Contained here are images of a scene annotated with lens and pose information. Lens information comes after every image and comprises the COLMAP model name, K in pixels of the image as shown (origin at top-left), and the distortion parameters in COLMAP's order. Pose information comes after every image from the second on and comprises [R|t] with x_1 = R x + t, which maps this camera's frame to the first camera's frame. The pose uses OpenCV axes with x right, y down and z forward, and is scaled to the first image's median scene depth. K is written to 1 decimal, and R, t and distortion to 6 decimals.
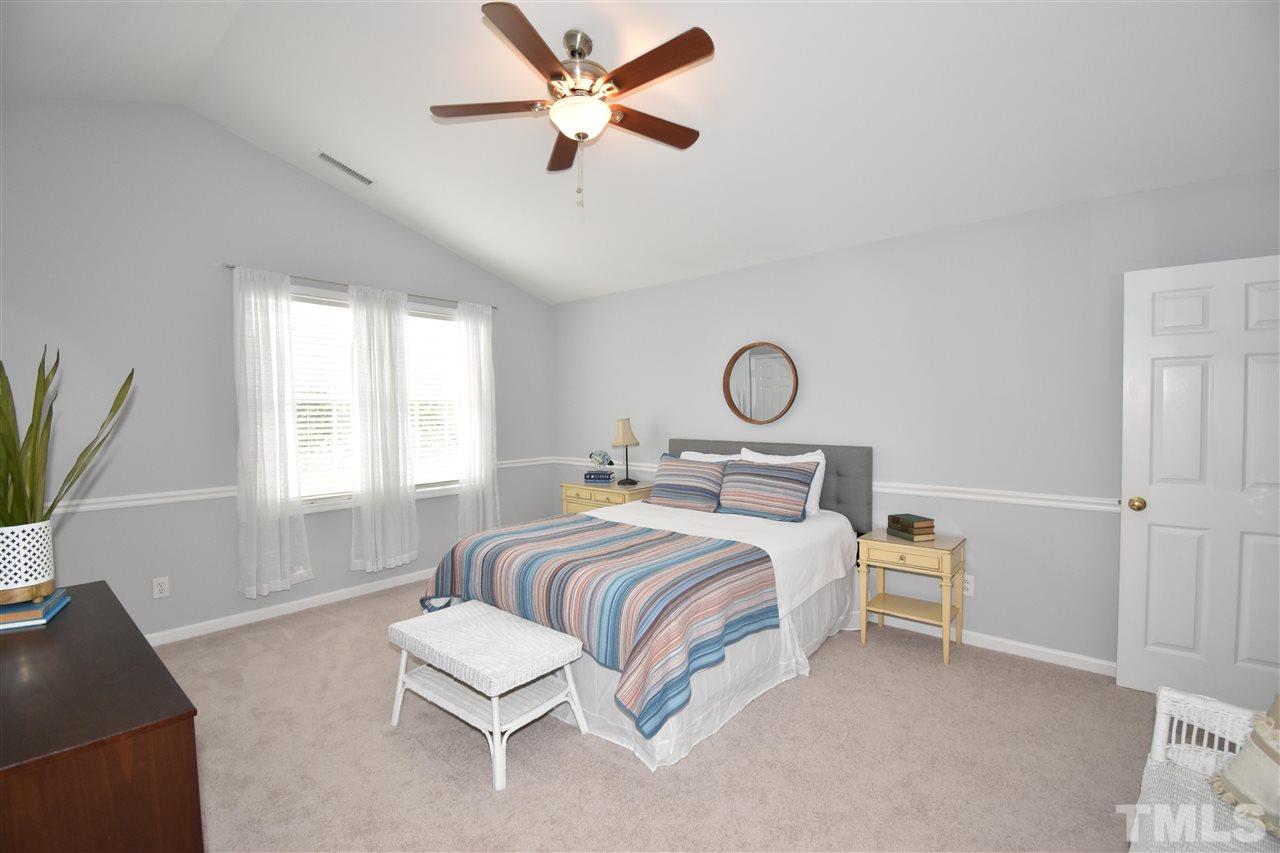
lens RADIAL K [[562.2, 0, 644.3], [0, 562.2, 424.2], [0, 0, 1]] dist [0.013194, -0.017242]
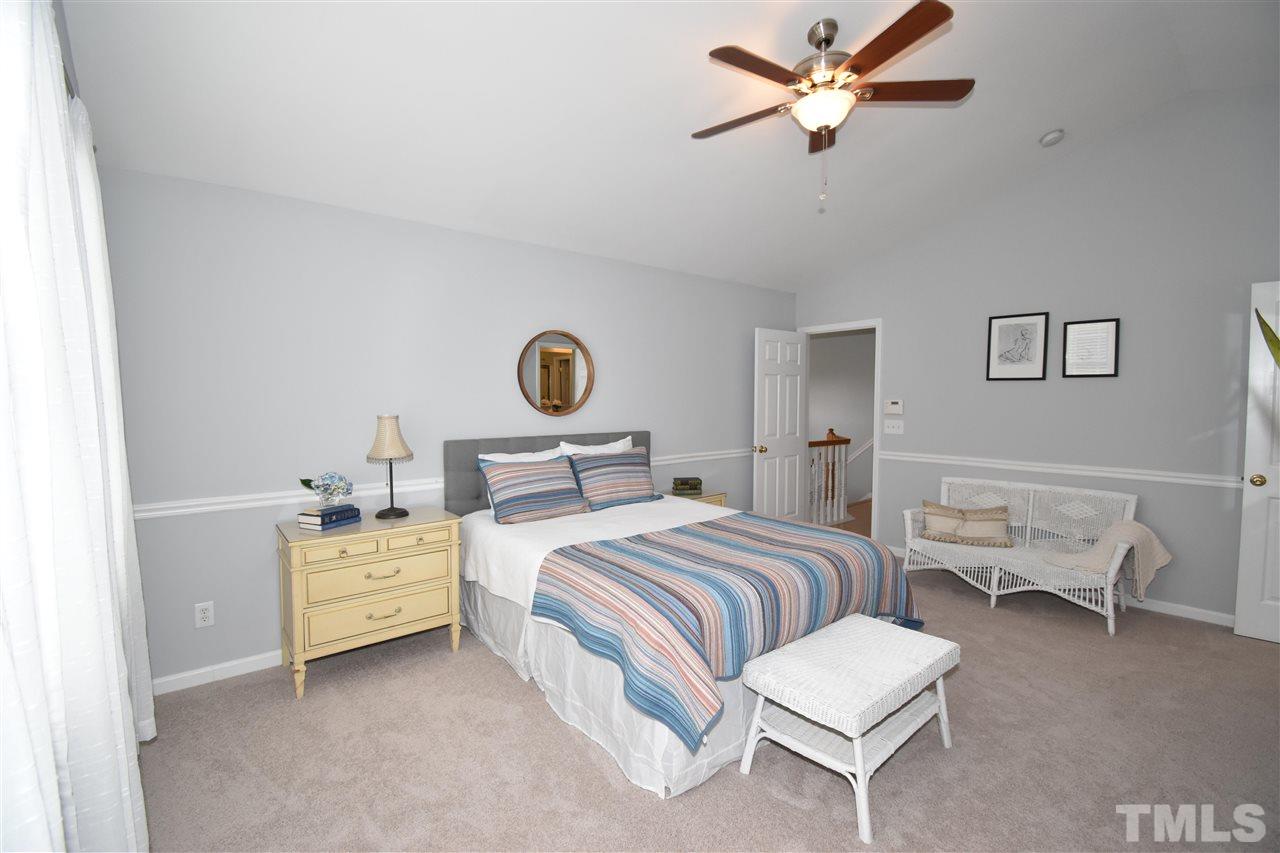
lens RADIAL K [[562.2, 0, 644.3], [0, 562.2, 424.2], [0, 0, 1]] dist [0.013194, -0.017242]
pose [[0.173011, -0.038004, 0.984187, -0.707496], [0.032315, 0.998936, 0.032892, -0.013010], [-0.984390, 0.026114, 0.174055, 0.689208]]
